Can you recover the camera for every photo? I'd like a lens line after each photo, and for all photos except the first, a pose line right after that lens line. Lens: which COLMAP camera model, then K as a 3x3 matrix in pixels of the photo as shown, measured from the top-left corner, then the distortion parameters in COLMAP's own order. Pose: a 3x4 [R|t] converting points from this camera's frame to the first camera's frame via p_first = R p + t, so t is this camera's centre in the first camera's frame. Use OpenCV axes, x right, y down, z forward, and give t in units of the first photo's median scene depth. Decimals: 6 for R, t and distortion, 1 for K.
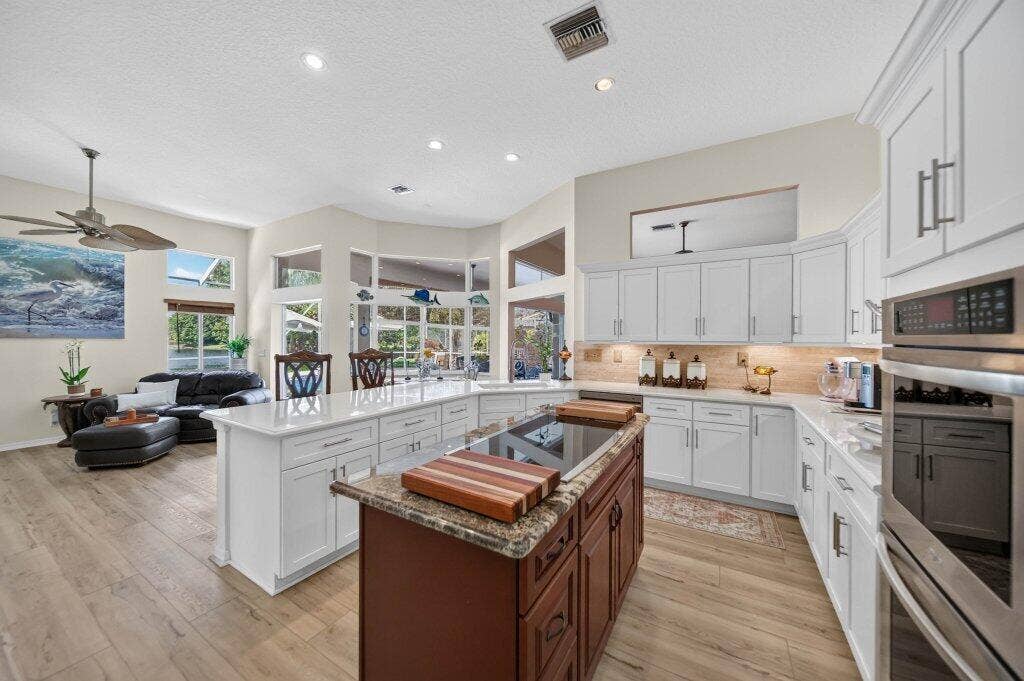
lens RADIAL K [[361.9, 0, 512.0], [0, 361.9, 340.5], [0, 0, 1]] dist [-0.008809, -0.000092]
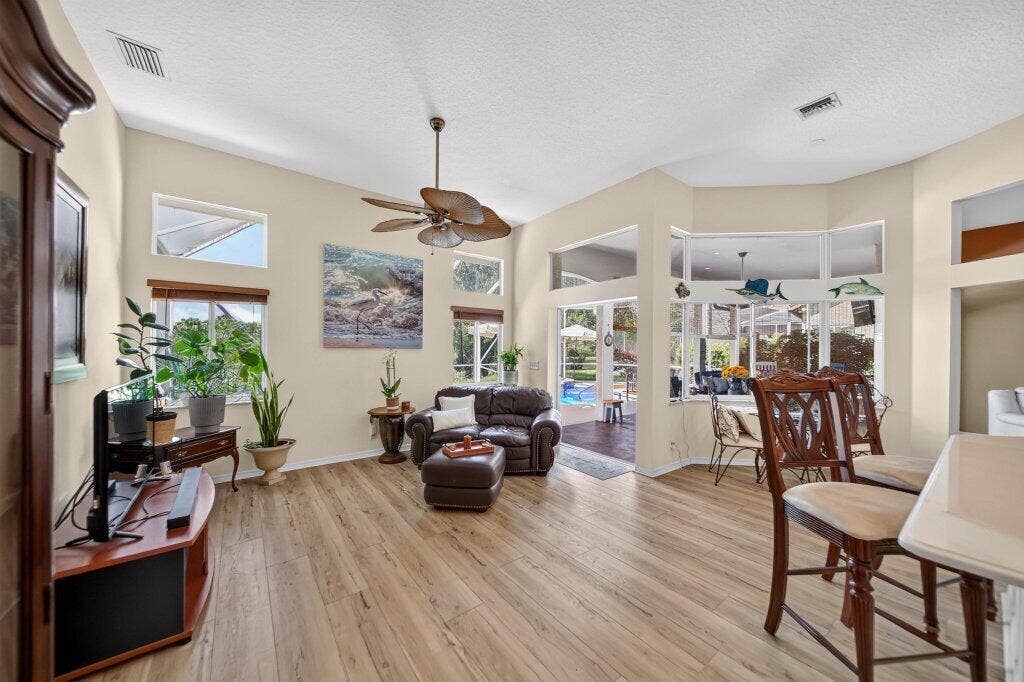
lens RADIAL K [[356.1, 0, 496.1], [0, 356.1, 350.6], [0, 0, 1]] dist [-0.008999, -0.000054]
pose [[0.913064, 0.004817, -0.407787, -0.548675], [-0.006469, 0.999976, -0.002671, 0.001013], [0.407765, 0.005076, 0.913073, 0.234946]]
